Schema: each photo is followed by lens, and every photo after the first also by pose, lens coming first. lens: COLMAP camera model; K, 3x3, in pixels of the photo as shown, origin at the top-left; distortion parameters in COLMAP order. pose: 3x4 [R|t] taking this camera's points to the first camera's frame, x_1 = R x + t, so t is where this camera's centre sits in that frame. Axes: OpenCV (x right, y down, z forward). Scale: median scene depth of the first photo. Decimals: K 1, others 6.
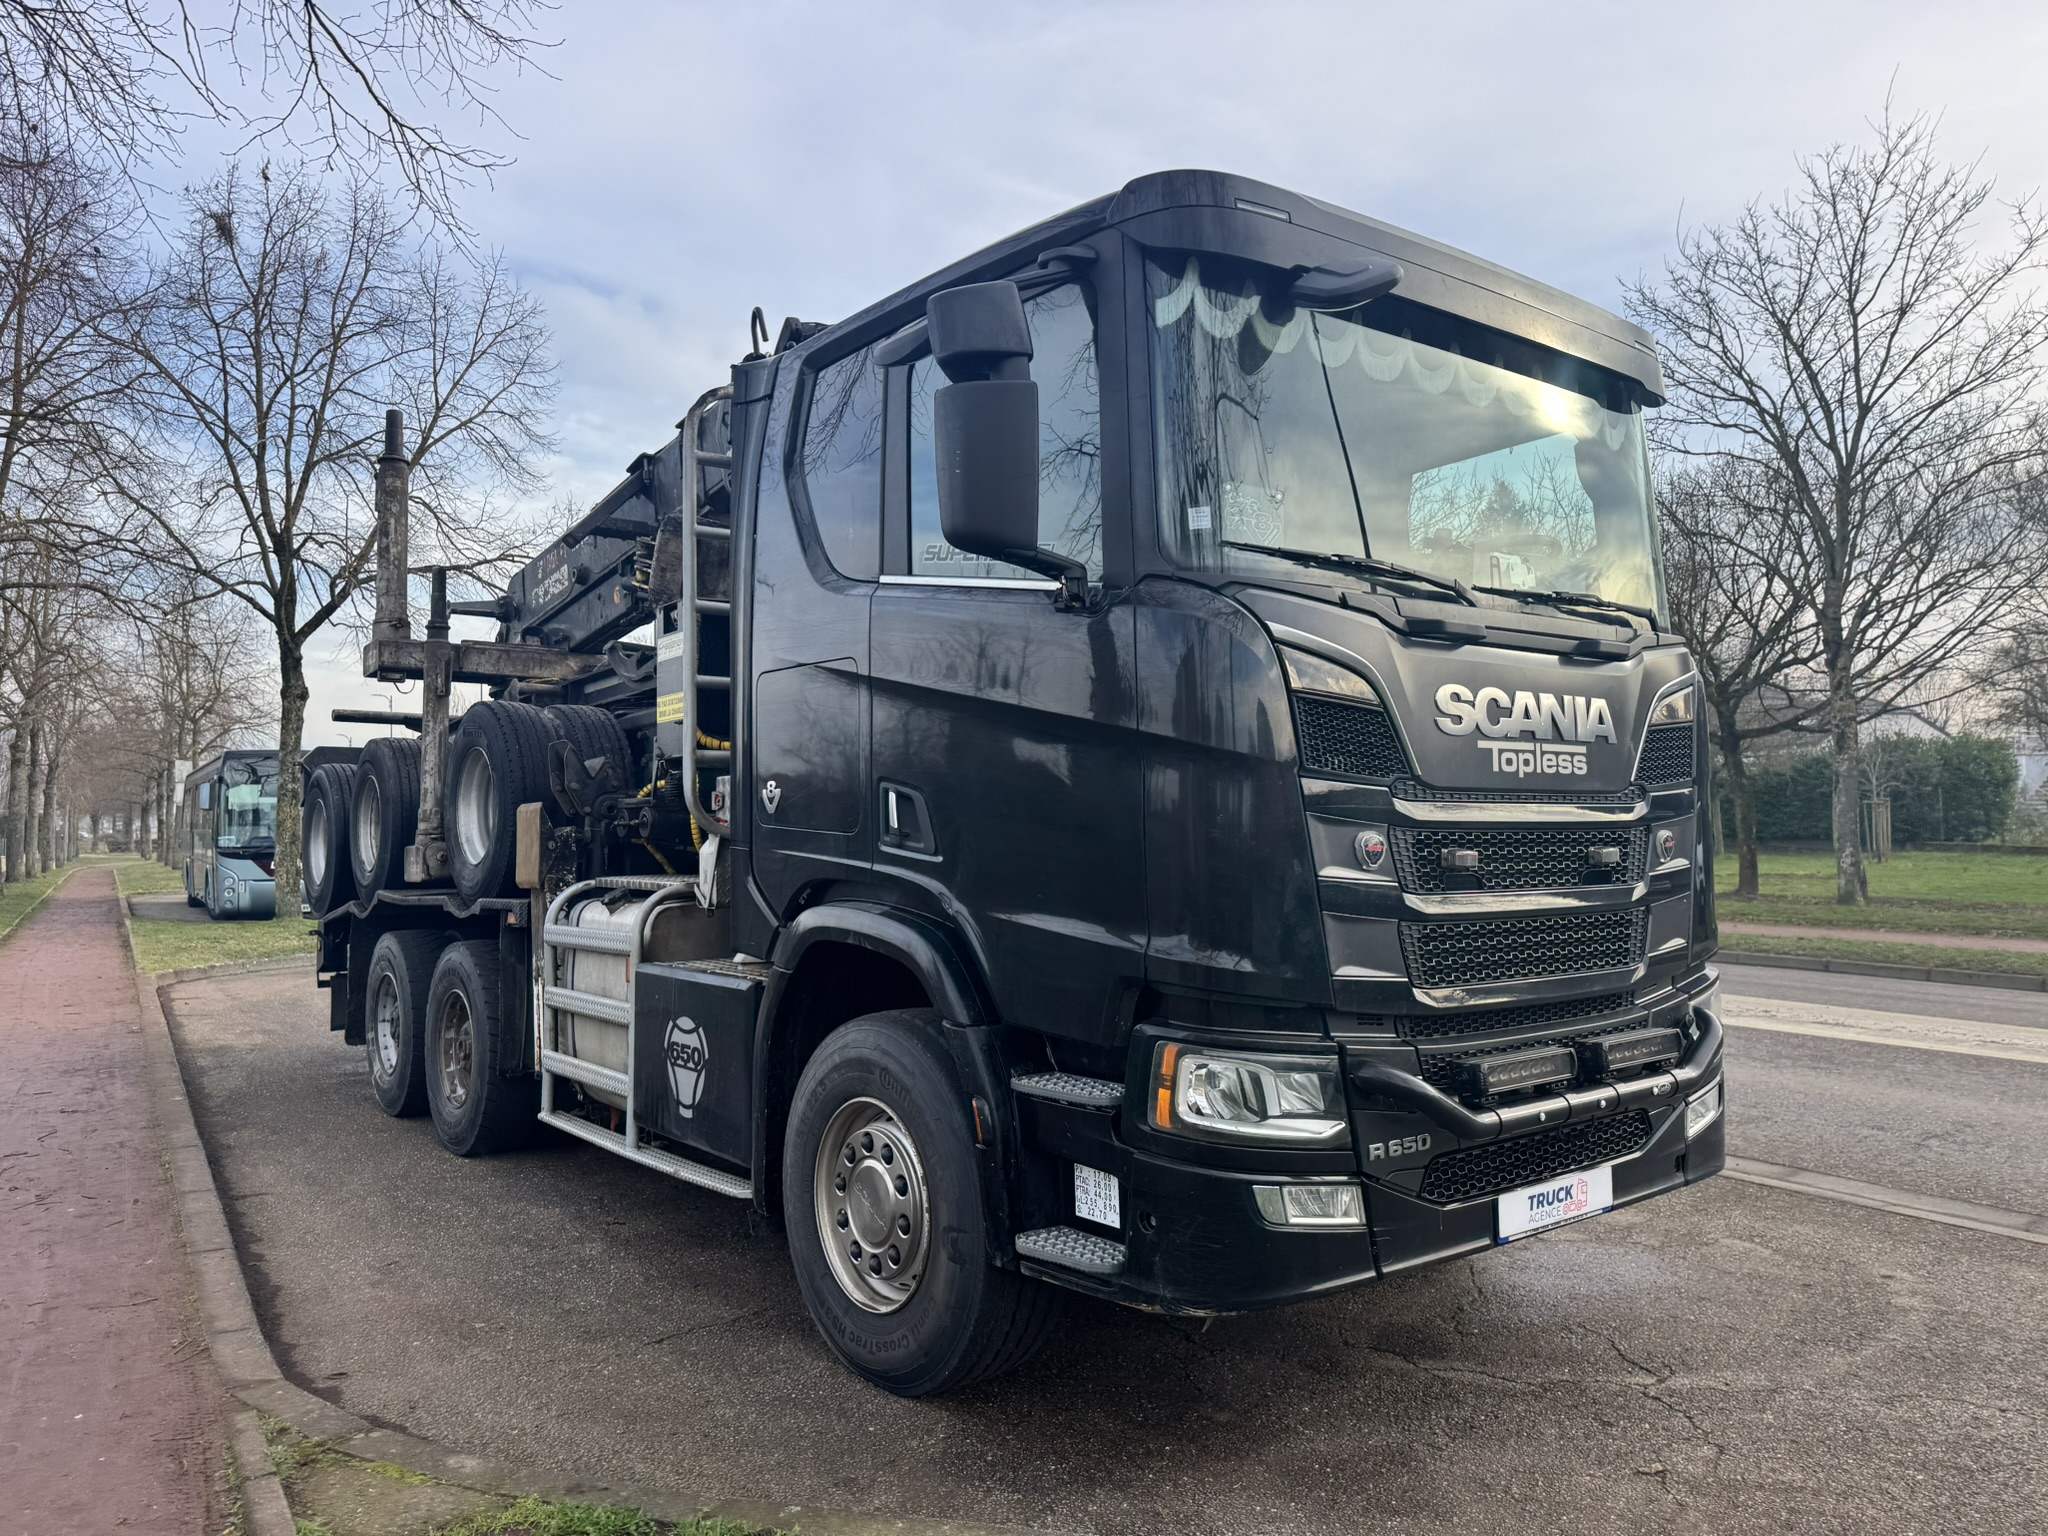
lens RADIAL K [[1439.7, 0, 1008.4], [0, 1439.7, 762.9], [0, 0, 1]] dist [0.019015, -0.024087]
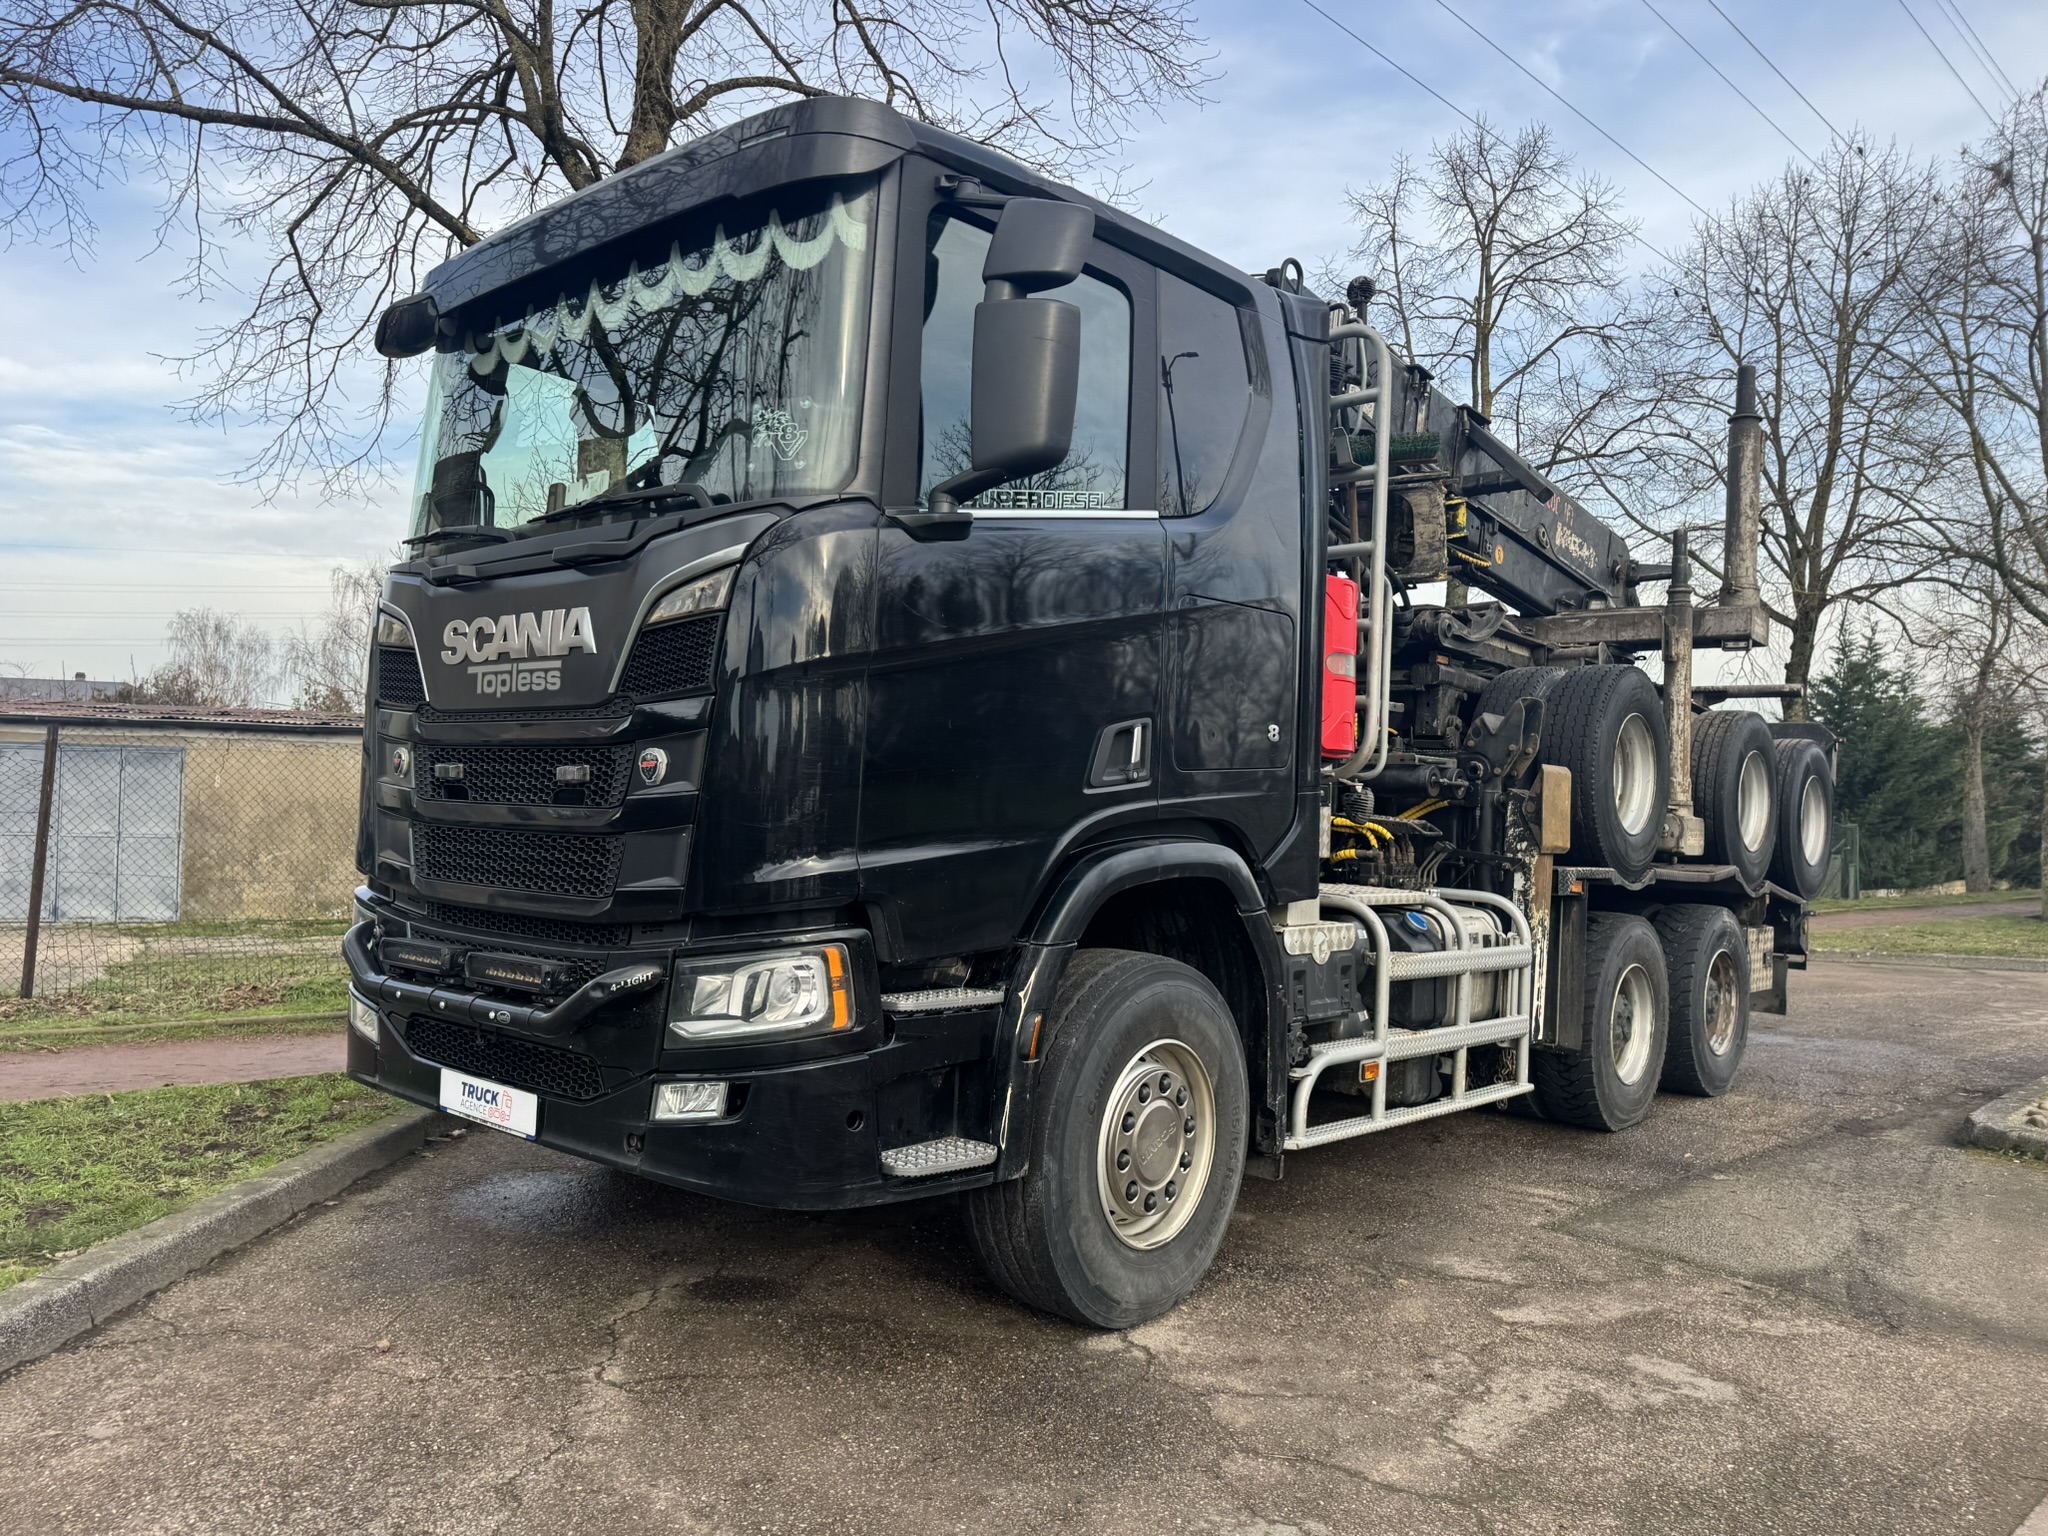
lens RADIAL K [[1439.7, 0, 1008.2], [0, 1439.7, 765.9], [0, 0, 1]] dist [0.019015, -0.024087]
pose [[0.191263, -0.012205, -0.981463, 1.313112], [0.010925, 0.999887, -0.010305, 0.067596], [0.981478, -0.008751, 0.191375, 1.041012]]
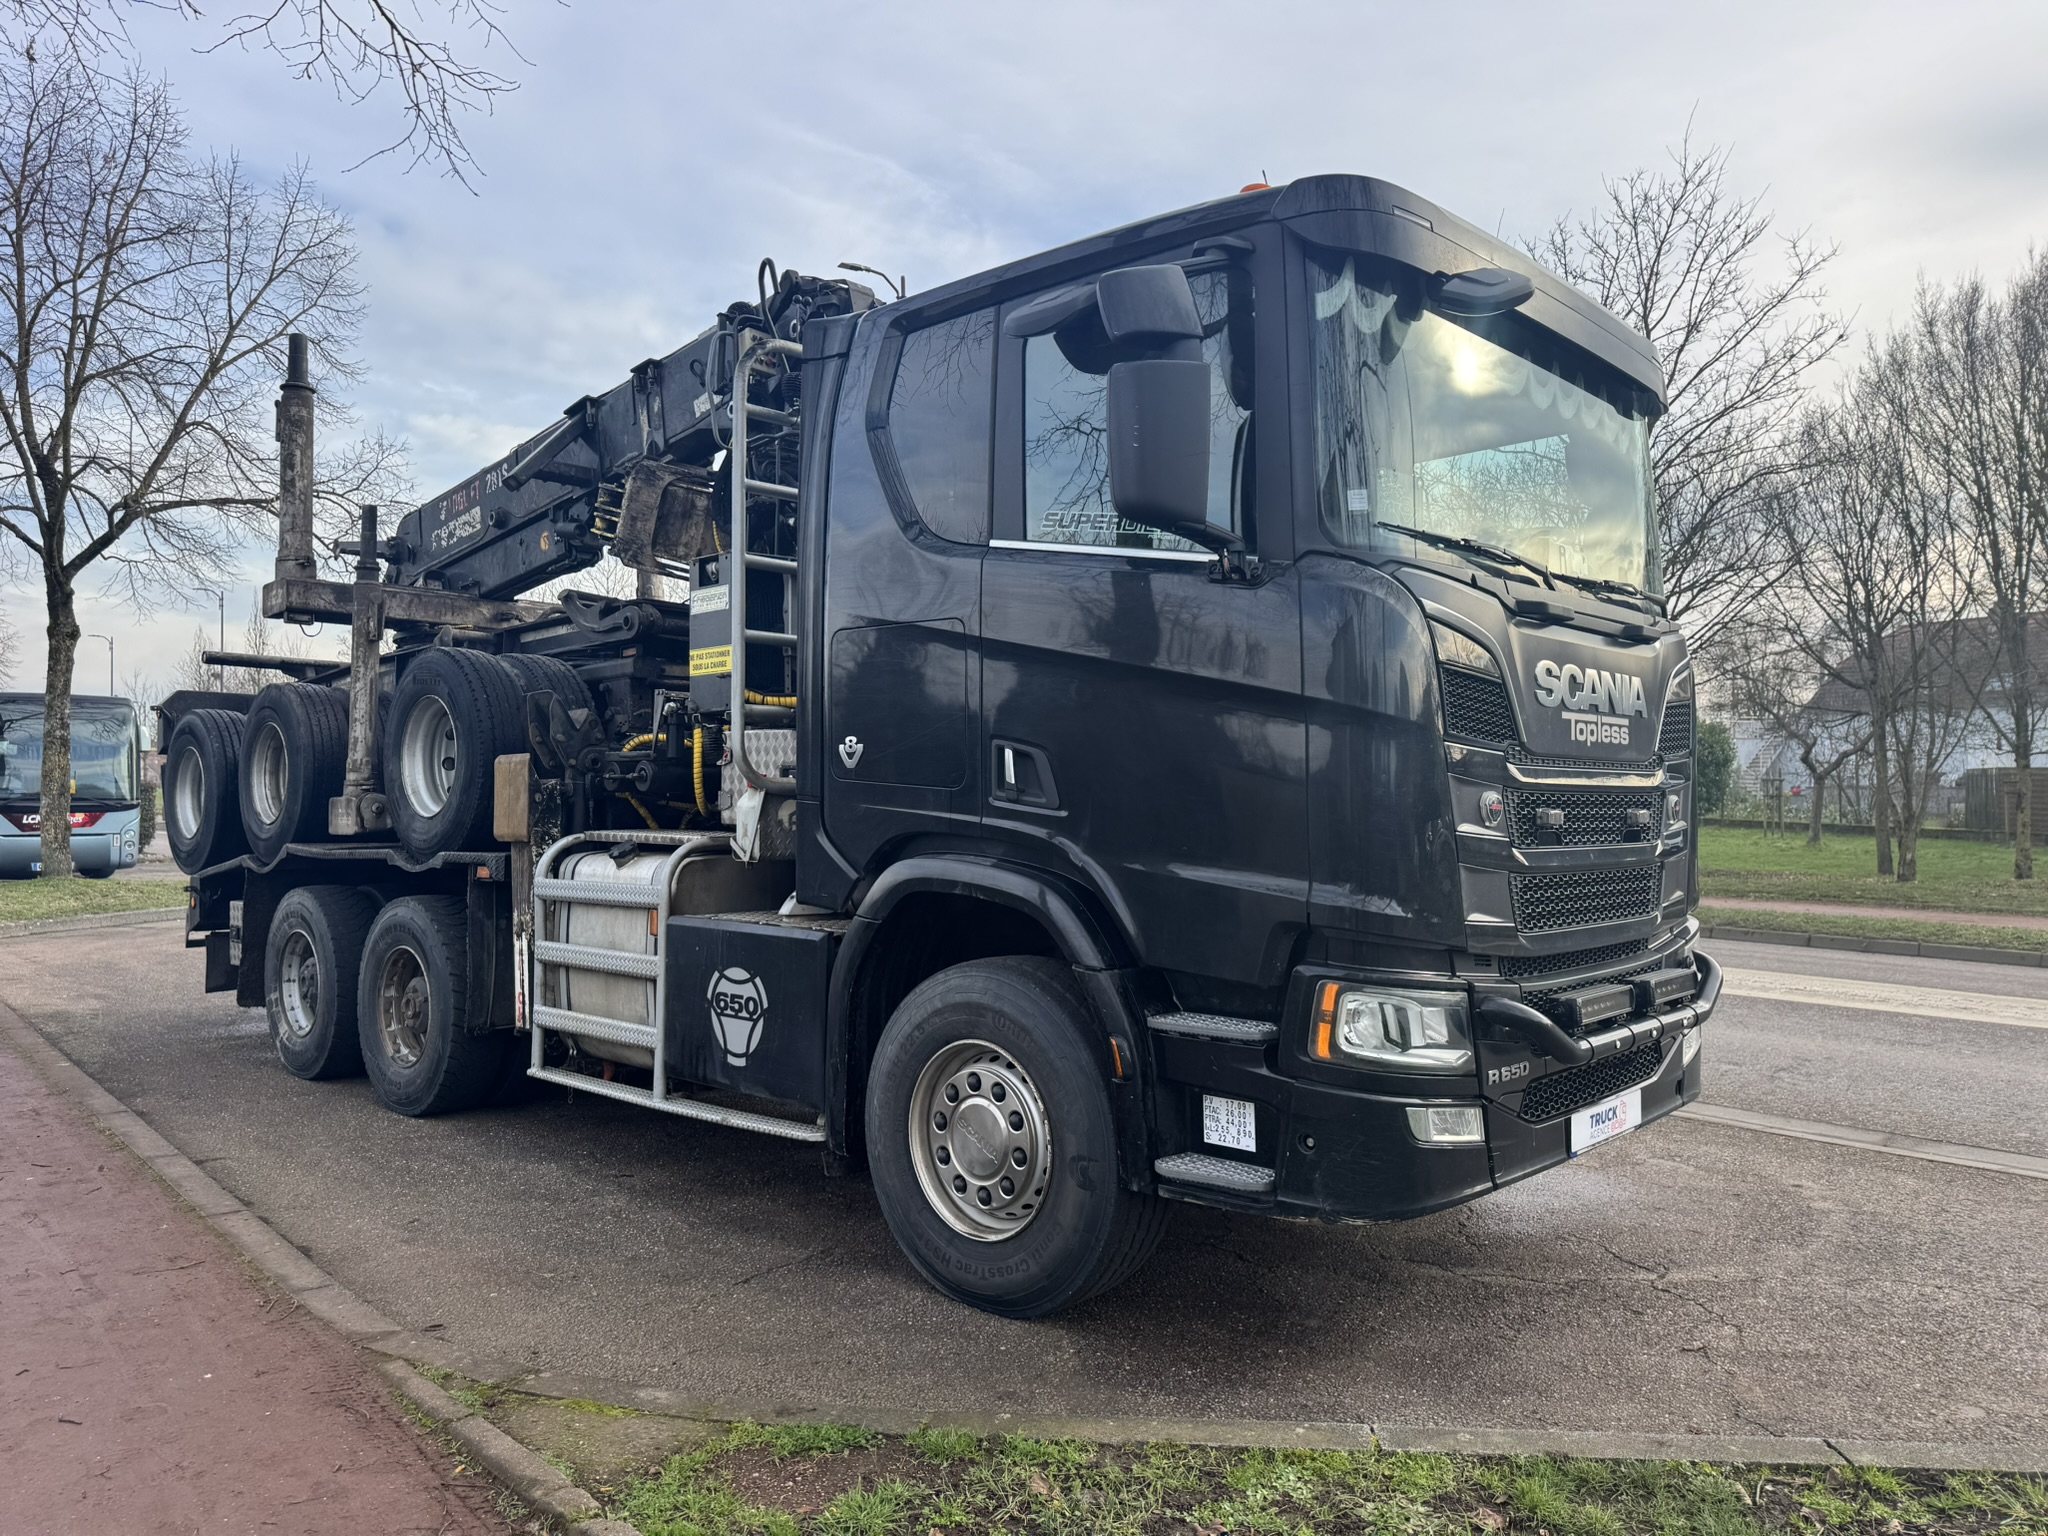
lens RADIAL K [[1439.7, 0, 1026.2], [0, 1439.7, 774.2], [0, 0, 1]] dist [0.019015, -0.024087]
pose [[0.985949, 0.016428, 0.166236, -0.233072], [-0.021719, 0.999312, 0.030065, 0.007095], [-0.165628, -0.033253, 0.985628, -0.029175]]
